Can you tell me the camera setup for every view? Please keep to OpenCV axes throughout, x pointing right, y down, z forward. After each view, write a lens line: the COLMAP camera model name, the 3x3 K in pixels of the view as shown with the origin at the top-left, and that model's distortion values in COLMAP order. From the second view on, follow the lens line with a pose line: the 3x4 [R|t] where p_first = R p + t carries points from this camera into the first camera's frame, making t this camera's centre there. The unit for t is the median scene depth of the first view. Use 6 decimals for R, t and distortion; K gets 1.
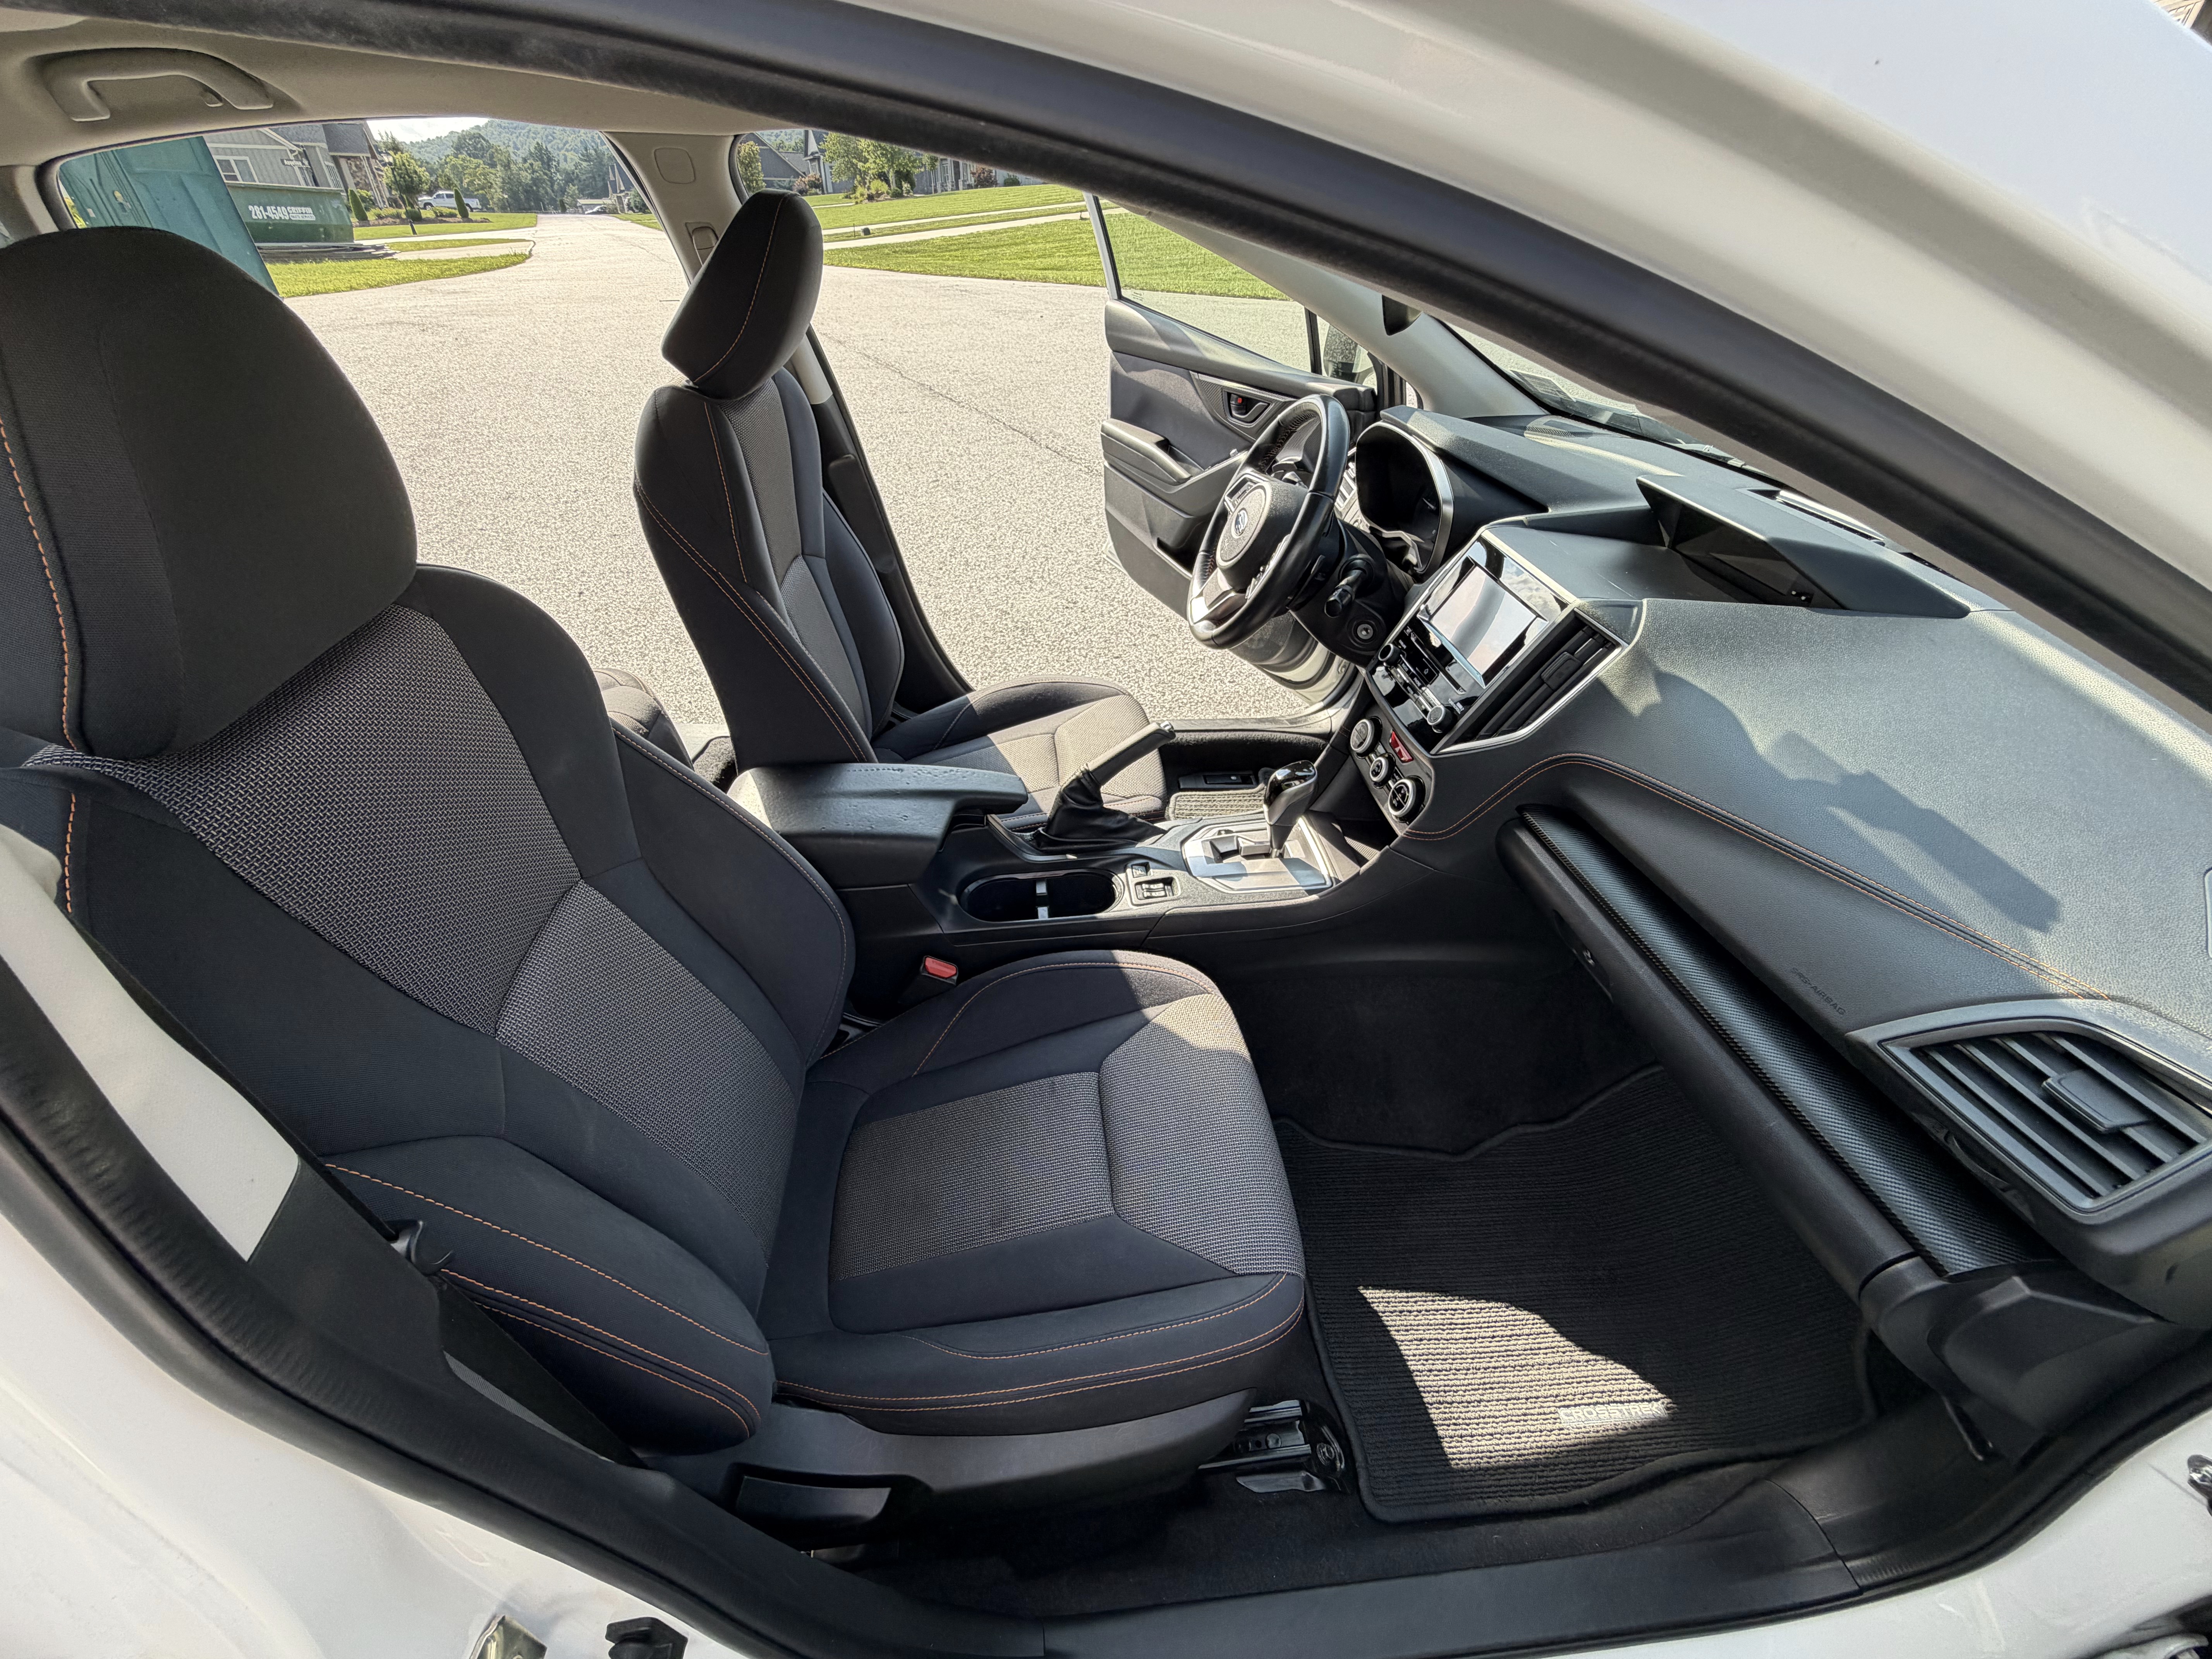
lens RADIAL K [[882.8, 0, 1089.2], [0, 882.8, 807.8], [0, 0, 1]] dist [-0.003425, 0.002154]
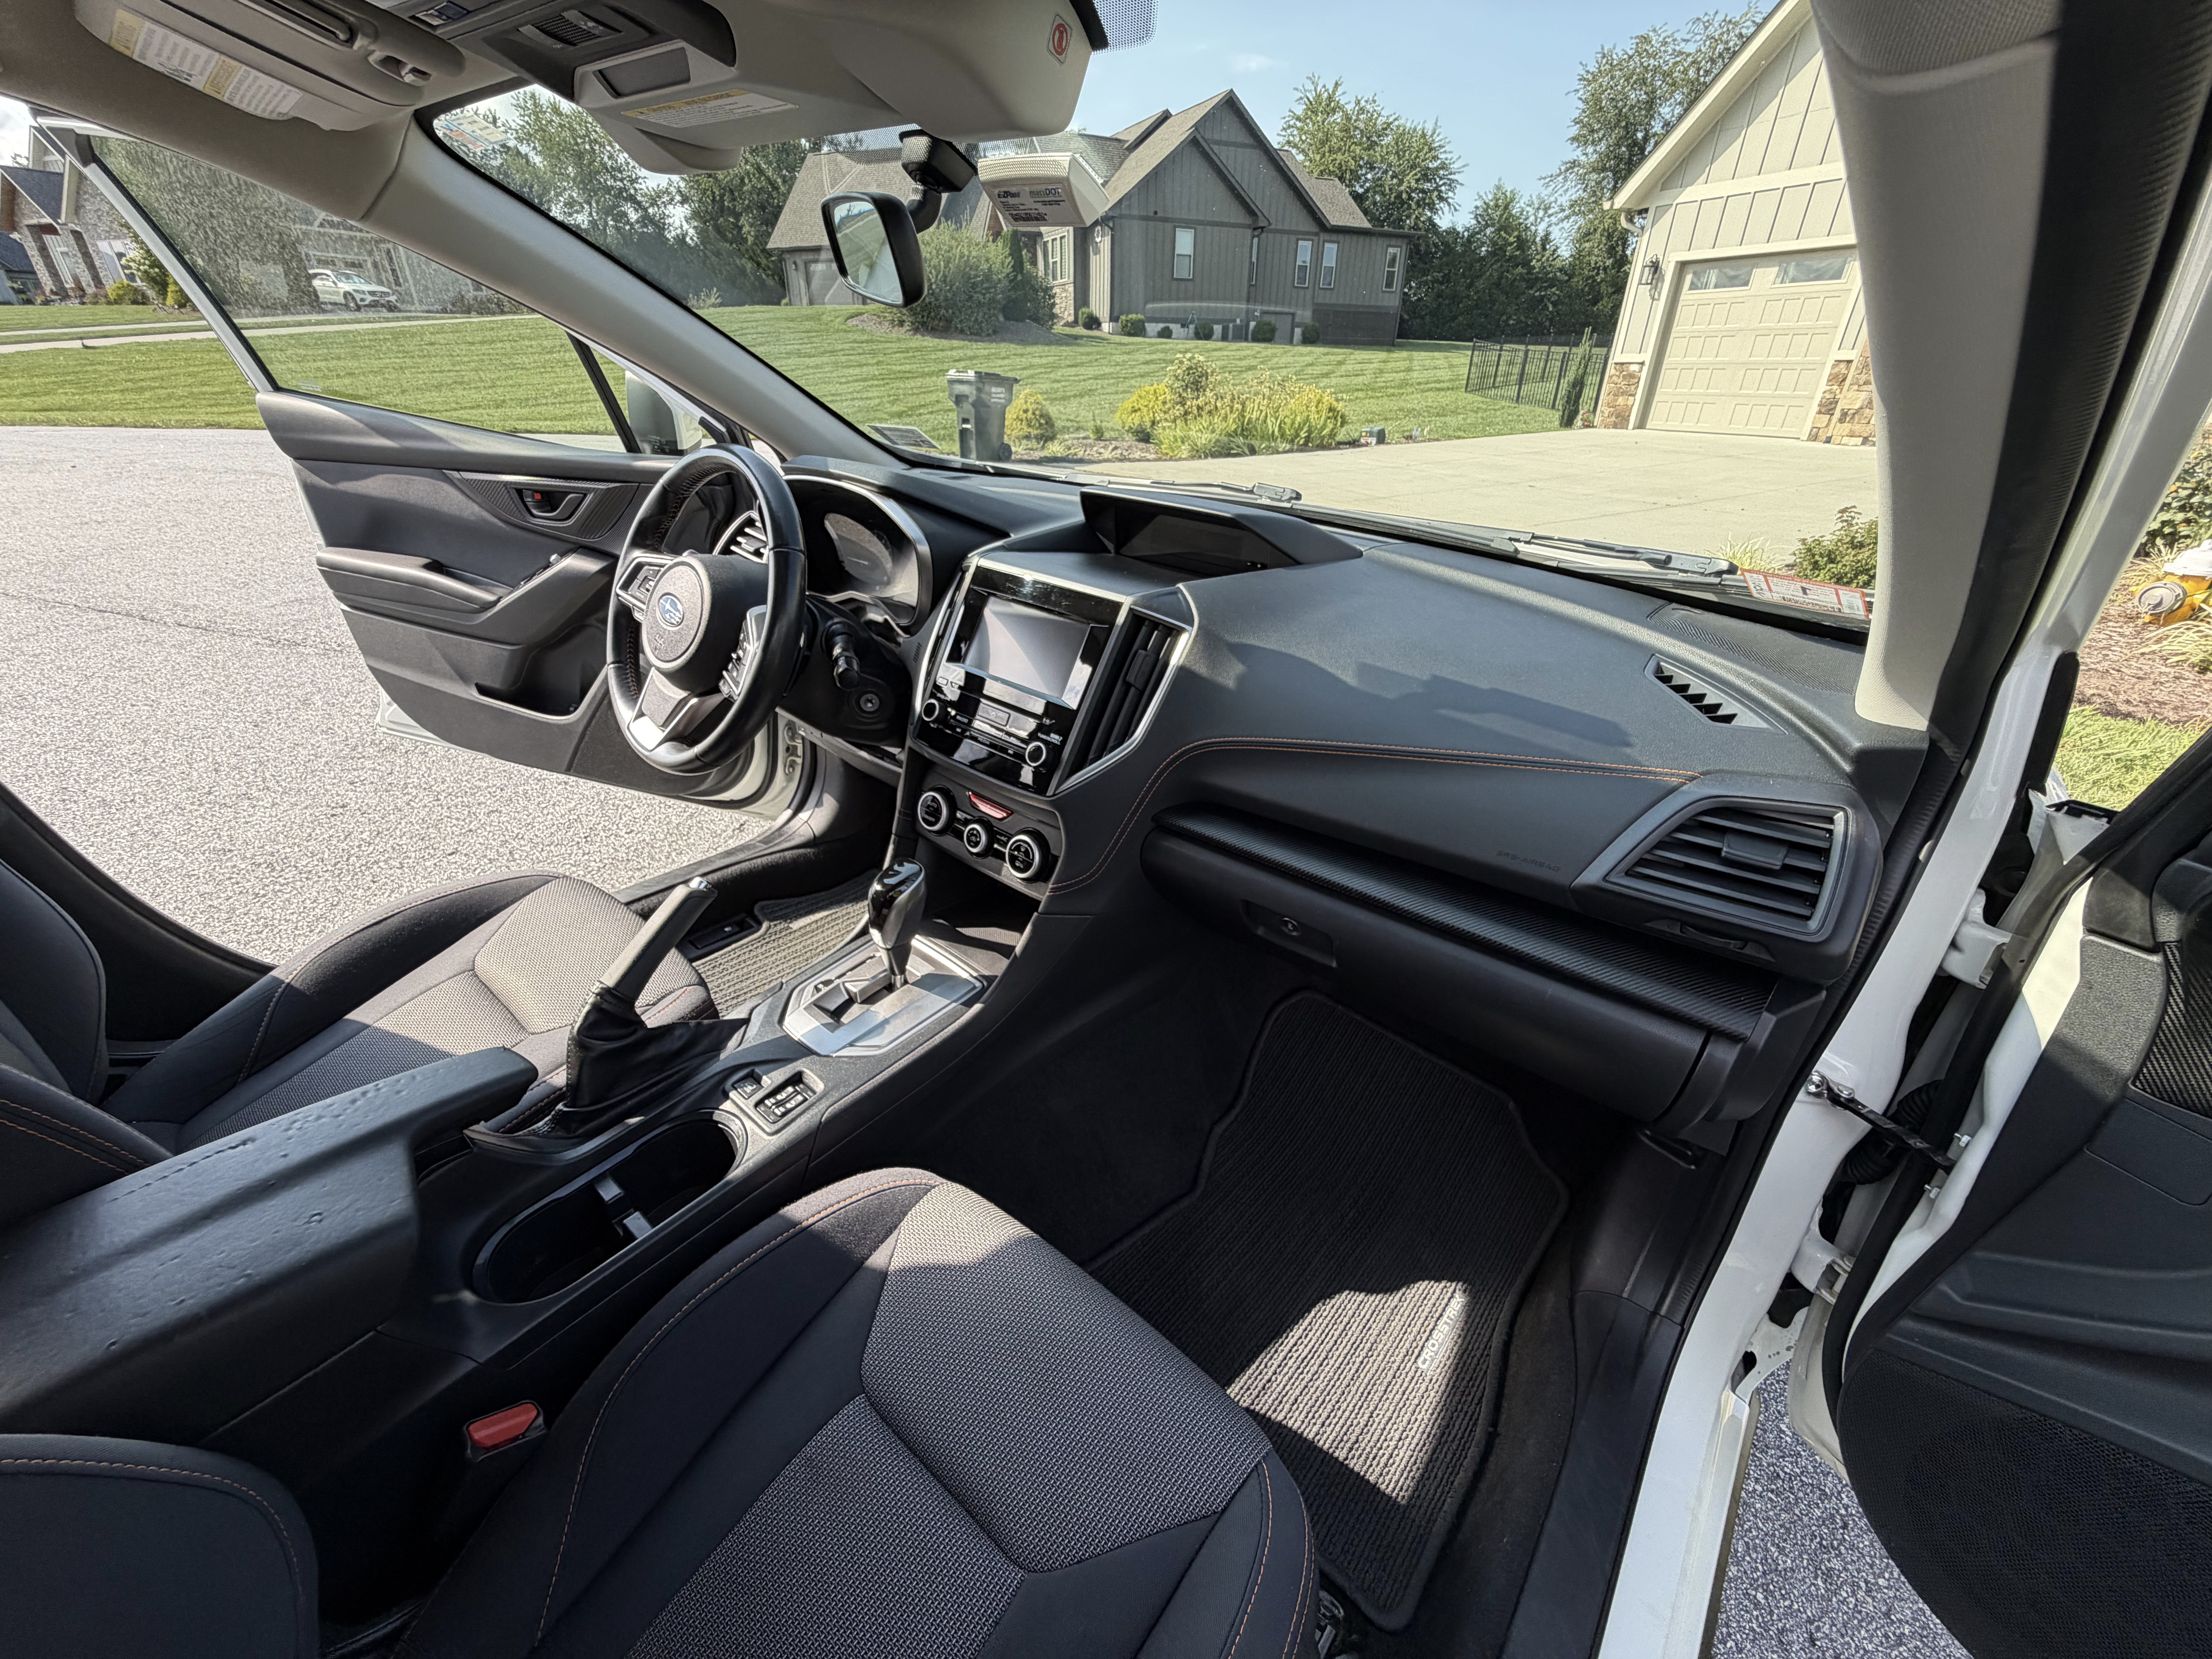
lens RADIAL K [[882.8, 0, 1089.3], [0, 882.8, 821.0], [0, 0, 1]] dist [-0.003425, 0.002154]
pose [[0.710627, -0.318121, 0.627542, -0.123611], [0.381051, 0.923821, 0.036814, -0.046545], [-0.591448, 0.212964, 0.777712, 0.247299]]
